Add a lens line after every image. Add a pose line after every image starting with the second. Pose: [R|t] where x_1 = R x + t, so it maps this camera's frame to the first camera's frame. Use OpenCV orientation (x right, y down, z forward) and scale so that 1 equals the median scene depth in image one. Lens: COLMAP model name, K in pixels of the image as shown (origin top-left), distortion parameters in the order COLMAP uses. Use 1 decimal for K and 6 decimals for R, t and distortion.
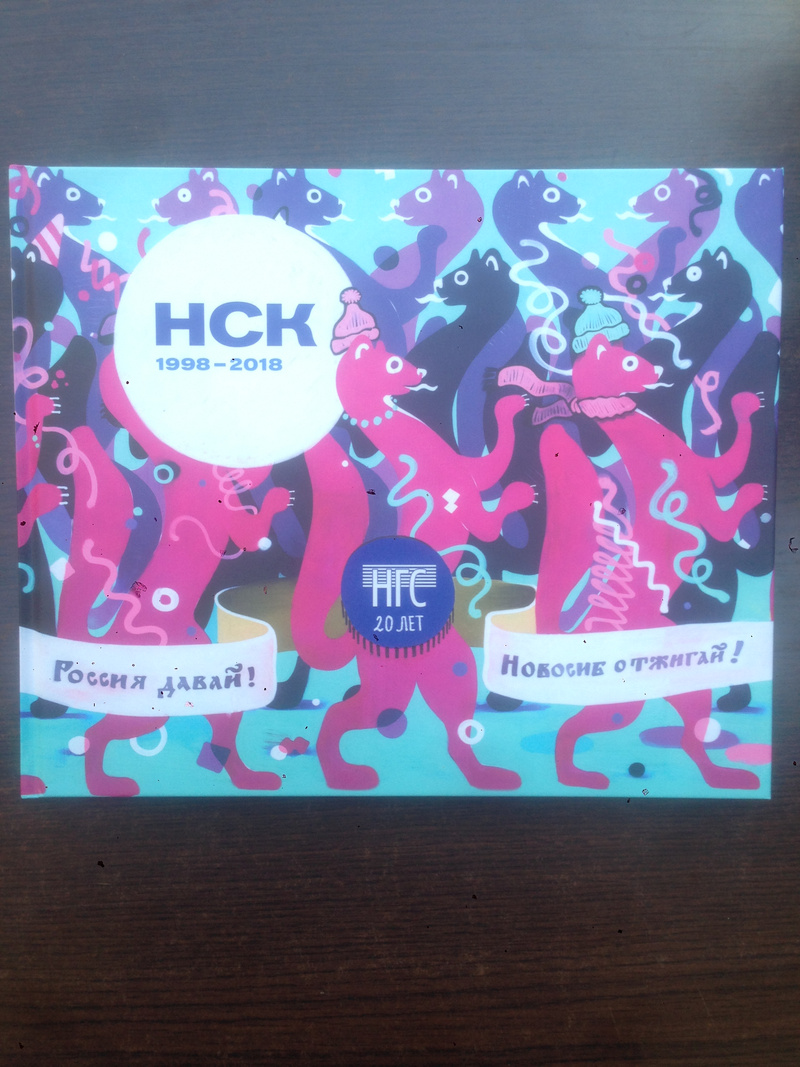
lens RADIAL K [[1024.9, 0, 400.0], [0, 1024.9, 533.5], [0, 0, 1]] dist [0.082060, 0.004617]
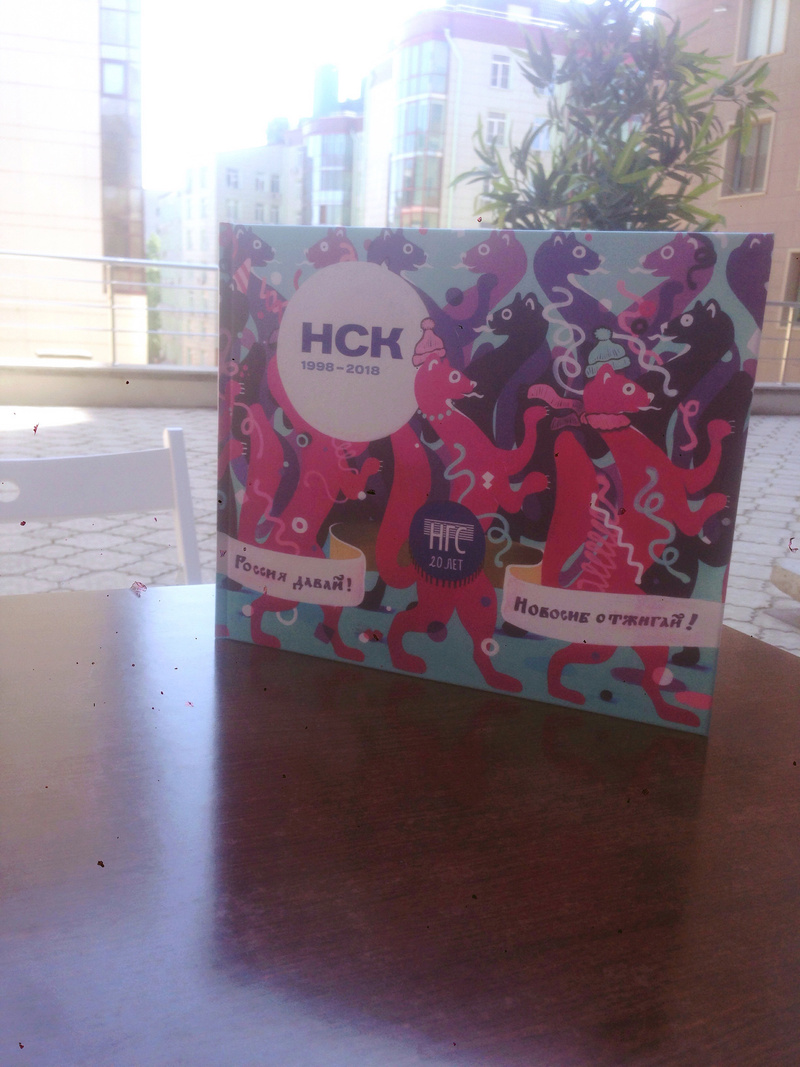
lens RADIAL K [[1024.9, 0, 400.0], [0, 1024.9, 533.5], [0, 0, 1]] dist [0.082060, 0.004617]
pose [[0.914835, 0.129918, -0.382358, 0.471812], [-0.068877, 0.983161, 0.169265, -0.184589], [0.397910, -0.128514, 0.908379, -0.286143]]
